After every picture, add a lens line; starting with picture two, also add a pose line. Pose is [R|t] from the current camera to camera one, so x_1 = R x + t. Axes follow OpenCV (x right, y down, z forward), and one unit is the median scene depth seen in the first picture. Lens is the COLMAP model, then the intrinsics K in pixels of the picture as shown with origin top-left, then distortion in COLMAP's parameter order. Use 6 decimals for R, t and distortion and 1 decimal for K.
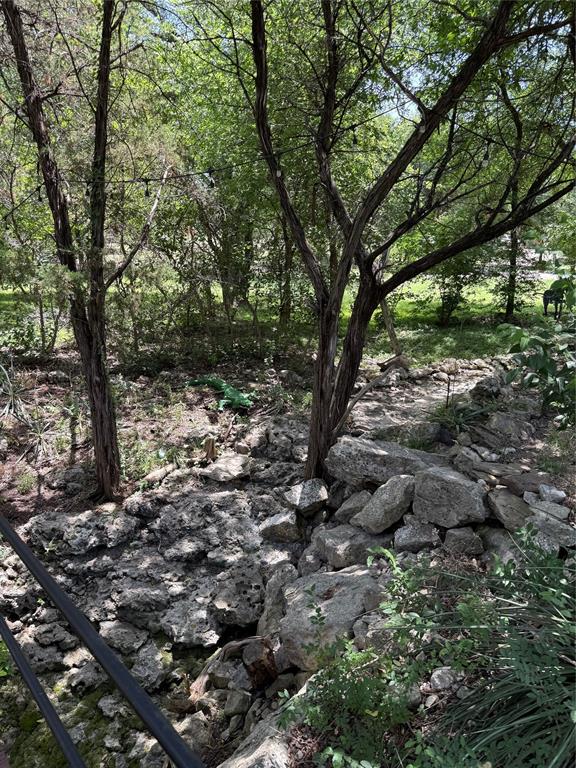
lens RADIAL K [[539.7, 0, 284.2], [0, 539.7, 383.2], [0, 0, 1]] dist [0.053733, -0.067392]
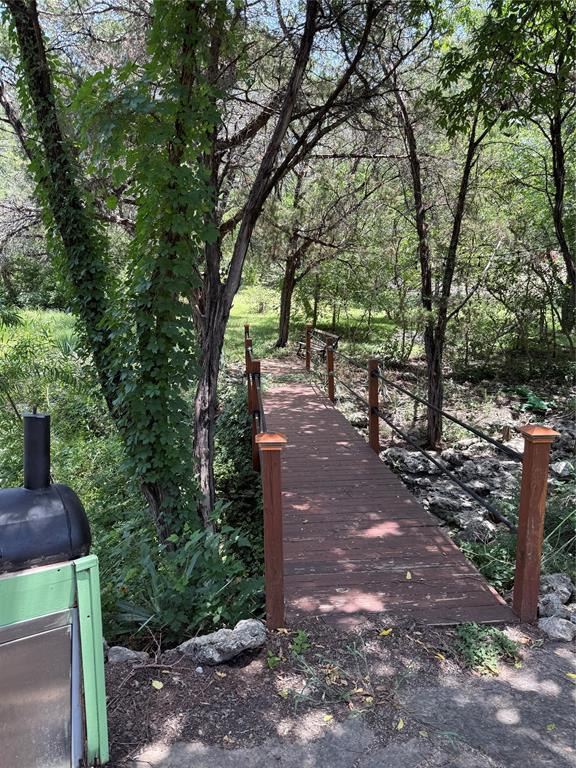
lens RADIAL K [[533.1, 0, 284.2], [0, 533.1, 381.1], [0, 0, 1]] dist [0.068479, -0.004576]
pose [[0.812632, 0.101711, -0.573832, 0.195906], [-0.127951, 0.991766, -0.005410, 0.070934], [0.568557, 0.077819, 0.818955, -0.526049]]
